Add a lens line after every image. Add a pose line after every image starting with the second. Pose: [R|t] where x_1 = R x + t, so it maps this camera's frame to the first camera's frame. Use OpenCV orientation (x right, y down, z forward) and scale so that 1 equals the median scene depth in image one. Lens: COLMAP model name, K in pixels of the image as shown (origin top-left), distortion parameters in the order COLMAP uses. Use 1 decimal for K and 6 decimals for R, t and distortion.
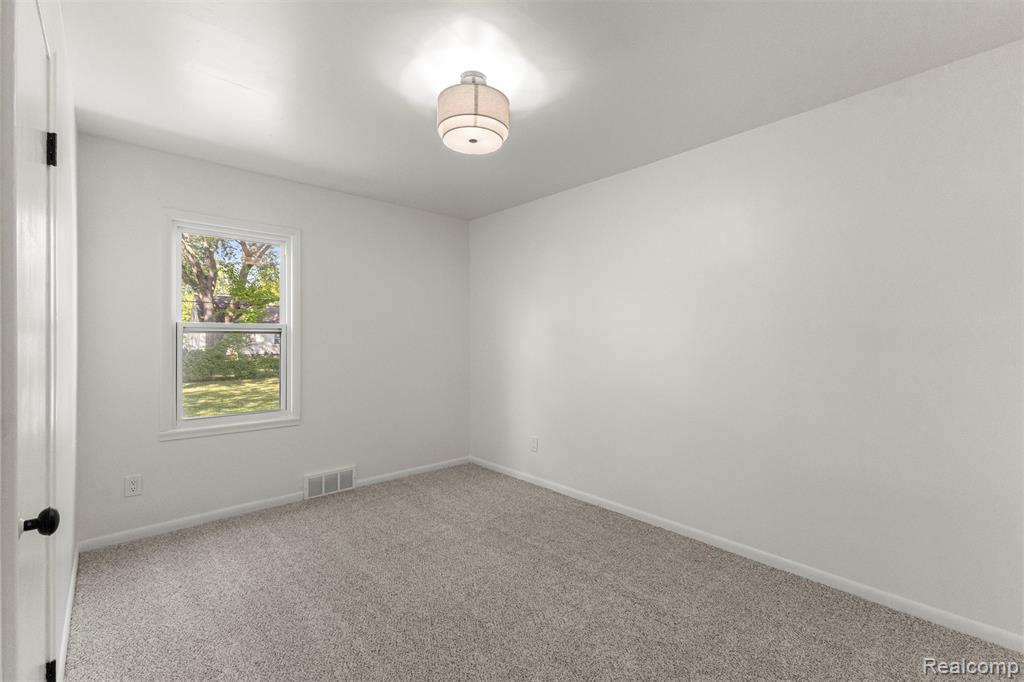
lens RADIAL K [[442.6, 0, 514.1], [0, 442.6, 337.6], [0, 0, 1]] dist [0.007910, -0.001602]
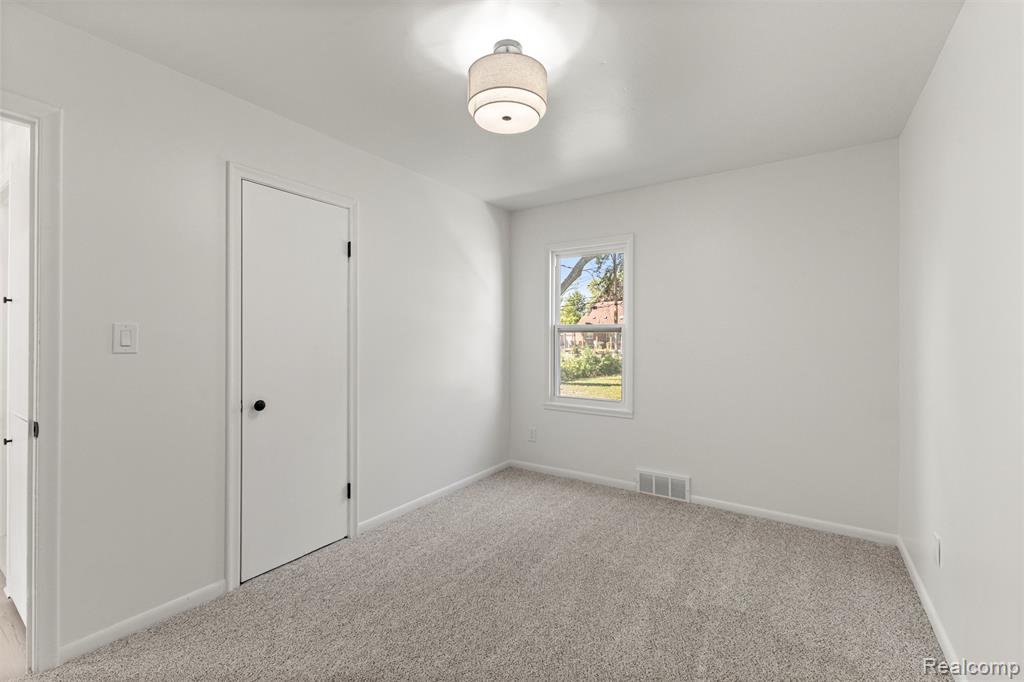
lens RADIAL K [[442.6, 0, 512.5], [0, 442.6, 340.6], [0, 0, 1]] dist [0.007910, -0.001602]
pose [[0.225970, 0.006989, -0.974109, 0.489071], [0.001217, 0.999971, 0.007457, 0.003831], [0.974133, -0.002871, 0.225955, 0.502250]]
